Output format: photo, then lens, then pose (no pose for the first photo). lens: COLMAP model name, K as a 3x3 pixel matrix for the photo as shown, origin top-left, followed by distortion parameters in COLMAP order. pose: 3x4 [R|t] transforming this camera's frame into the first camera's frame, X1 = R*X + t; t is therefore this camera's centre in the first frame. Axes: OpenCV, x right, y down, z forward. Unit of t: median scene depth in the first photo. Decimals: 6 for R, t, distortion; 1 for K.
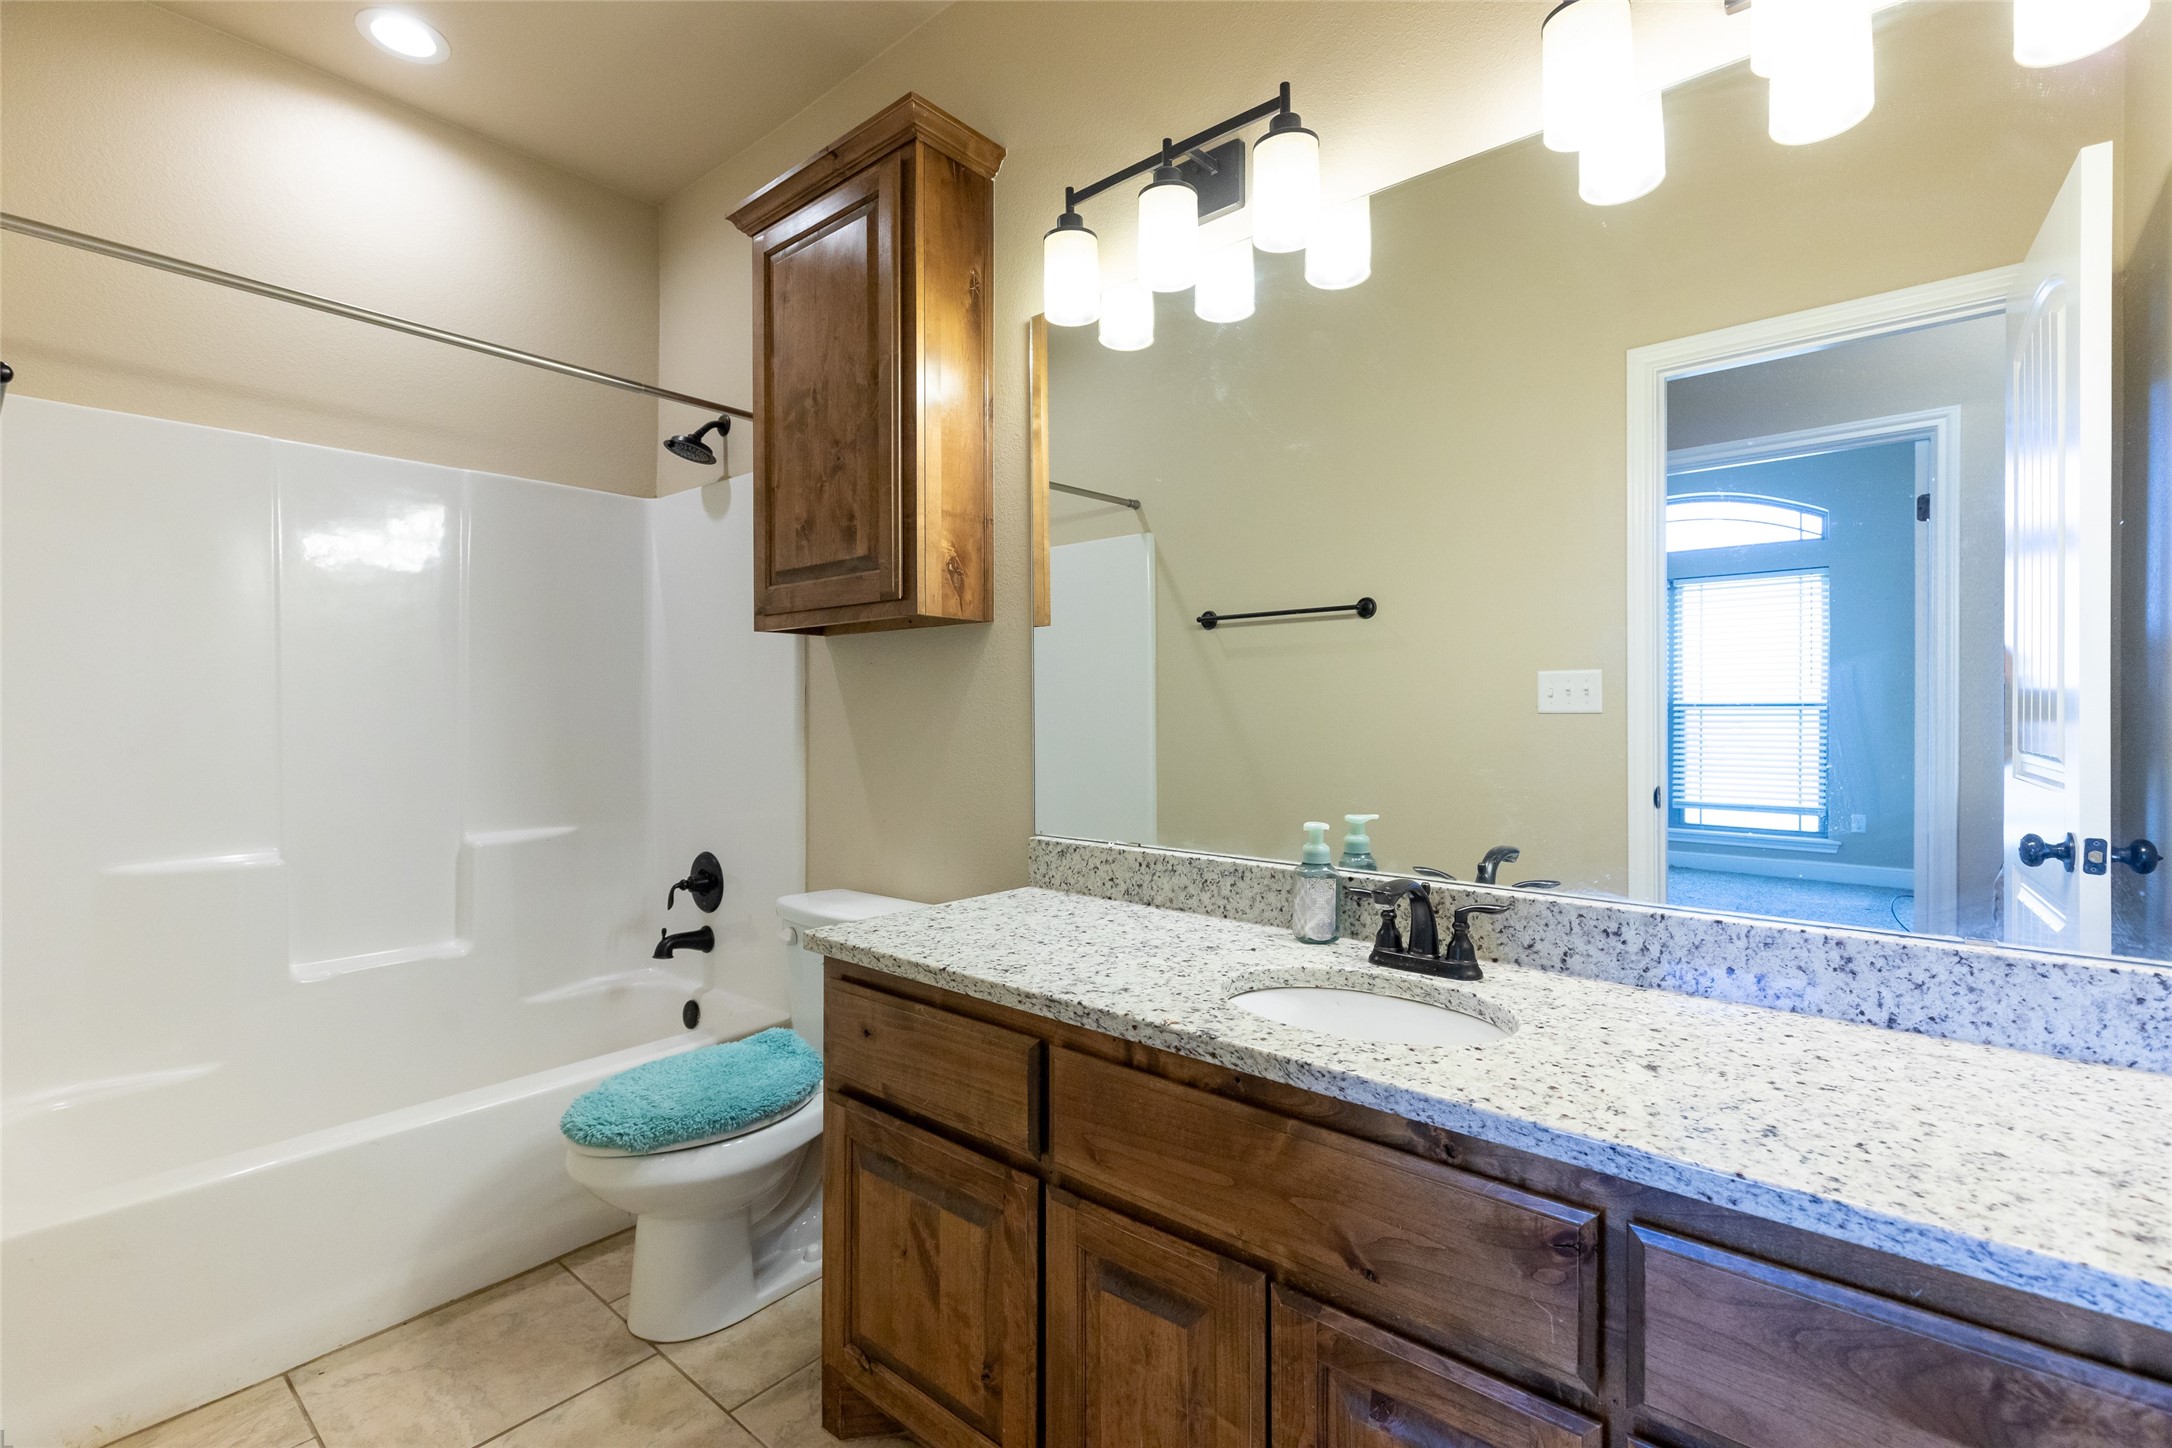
lens RADIAL K [[974.9, 0, 1086.2], [0, 974.9, 717.2], [0, 0, 1]] dist [0.009728, -0.003150]
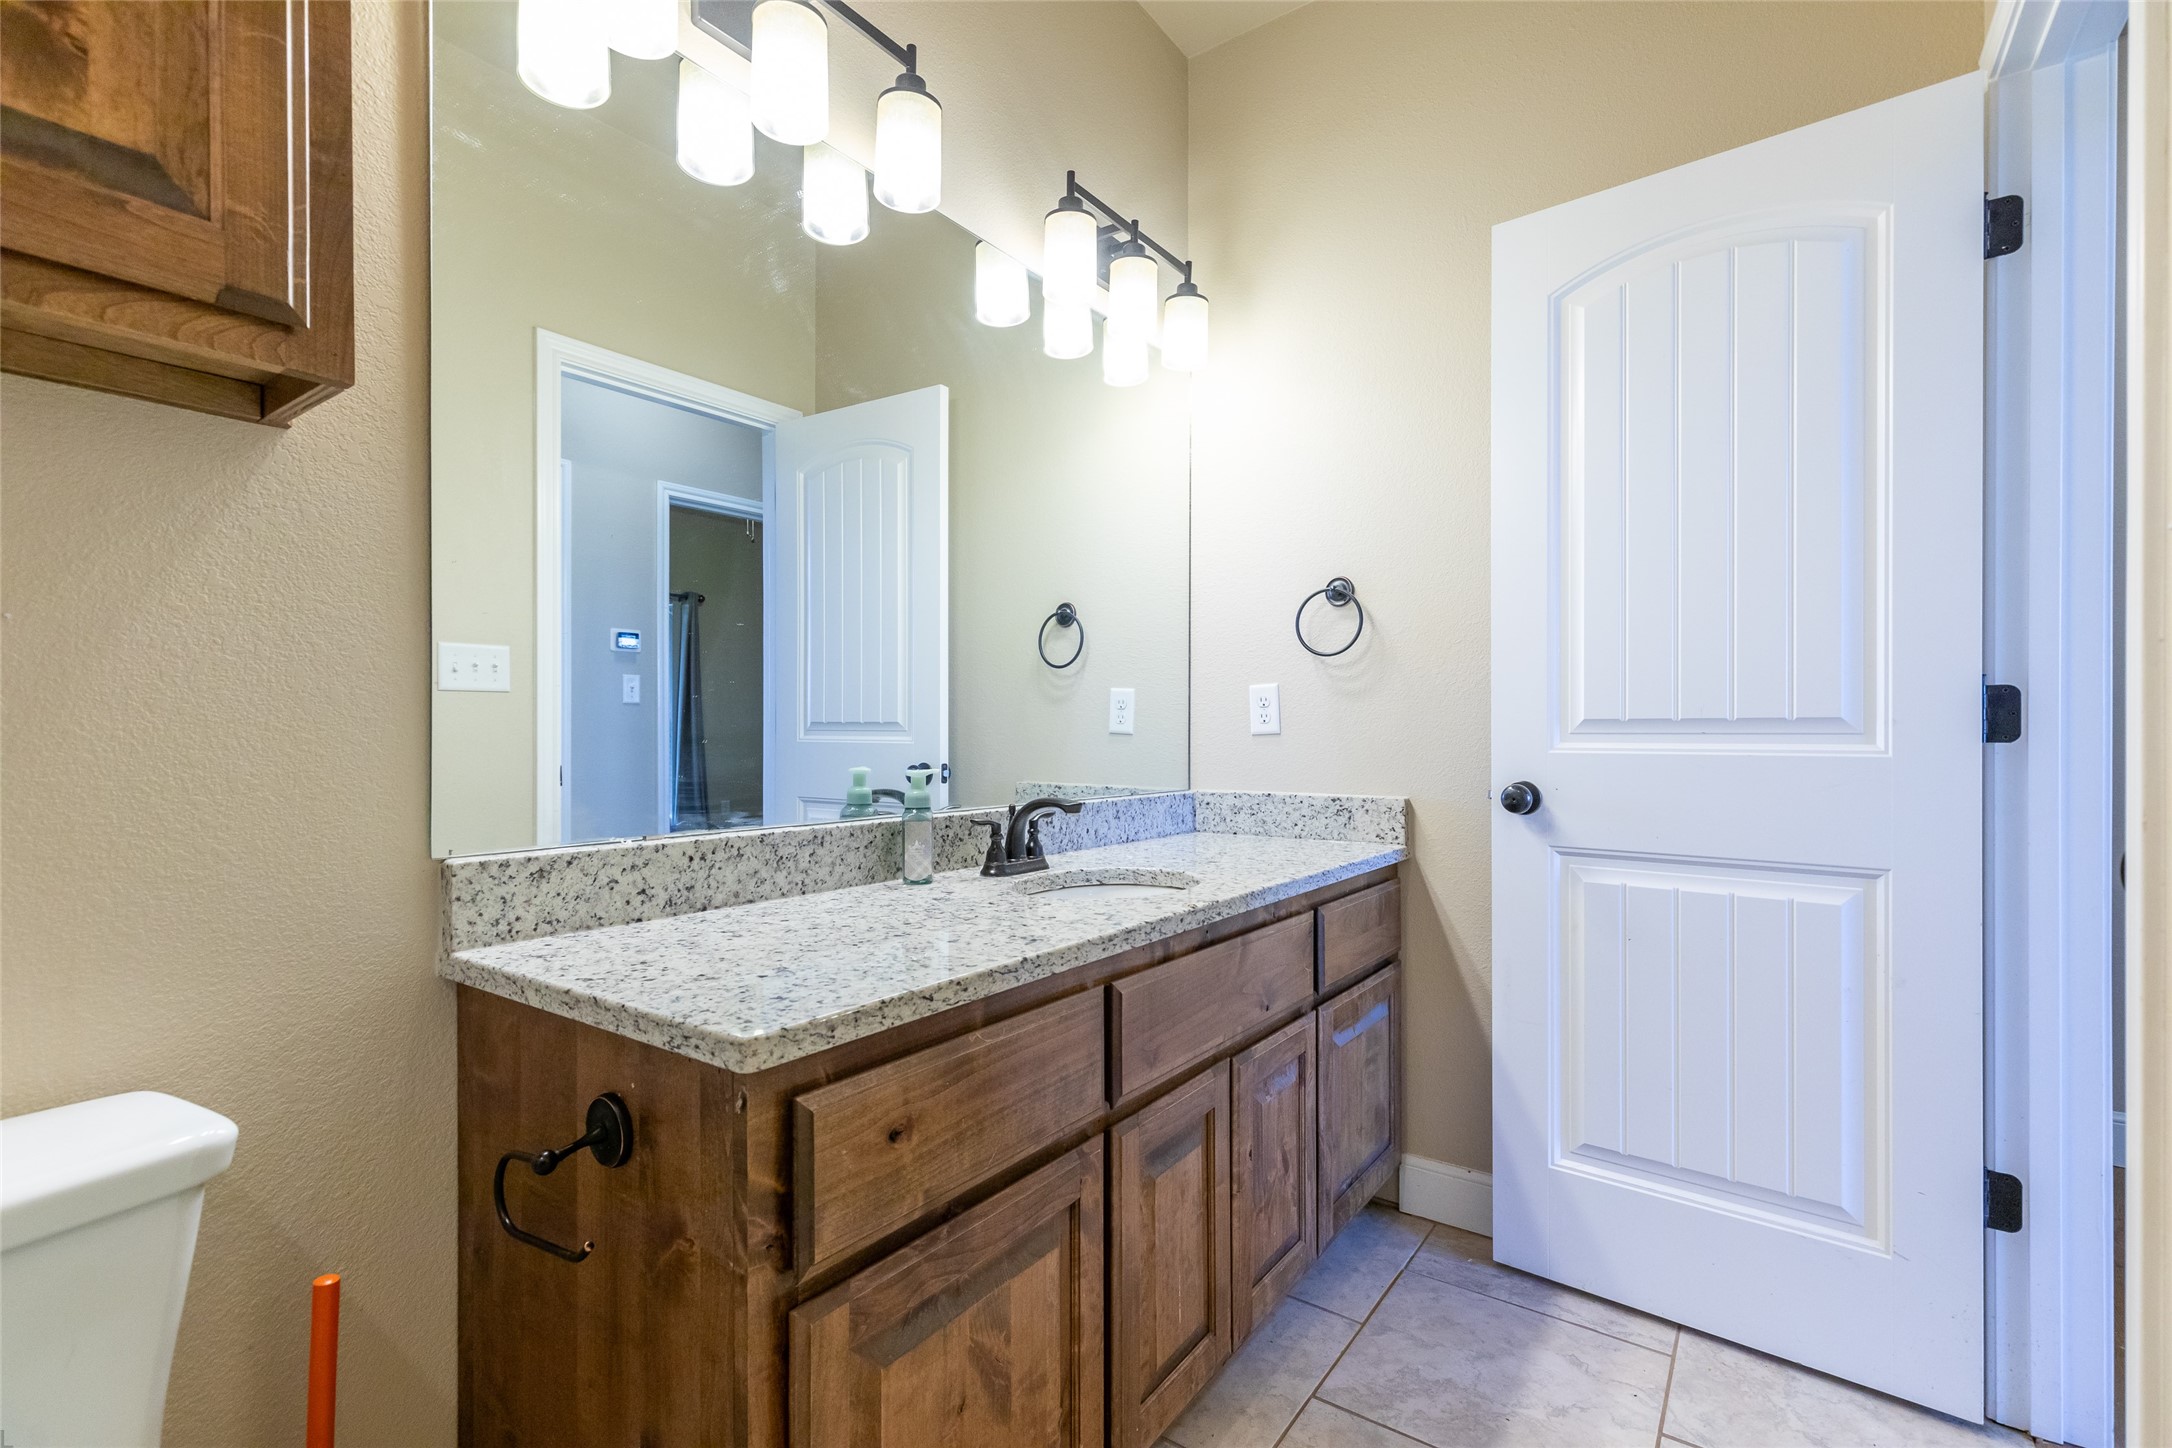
lens RADIAL K [[974.9, 0, 1088.8], [0, 974.9, 734.7], [0, 0, 1]] dist [0.009728, -0.003150]
pose [[-0.091322, 0.000653, 0.995821, -0.828394], [0.006696, 0.999978, -0.000042, 0.071898], [-0.995799, 0.006664, -0.091325, 0.914360]]
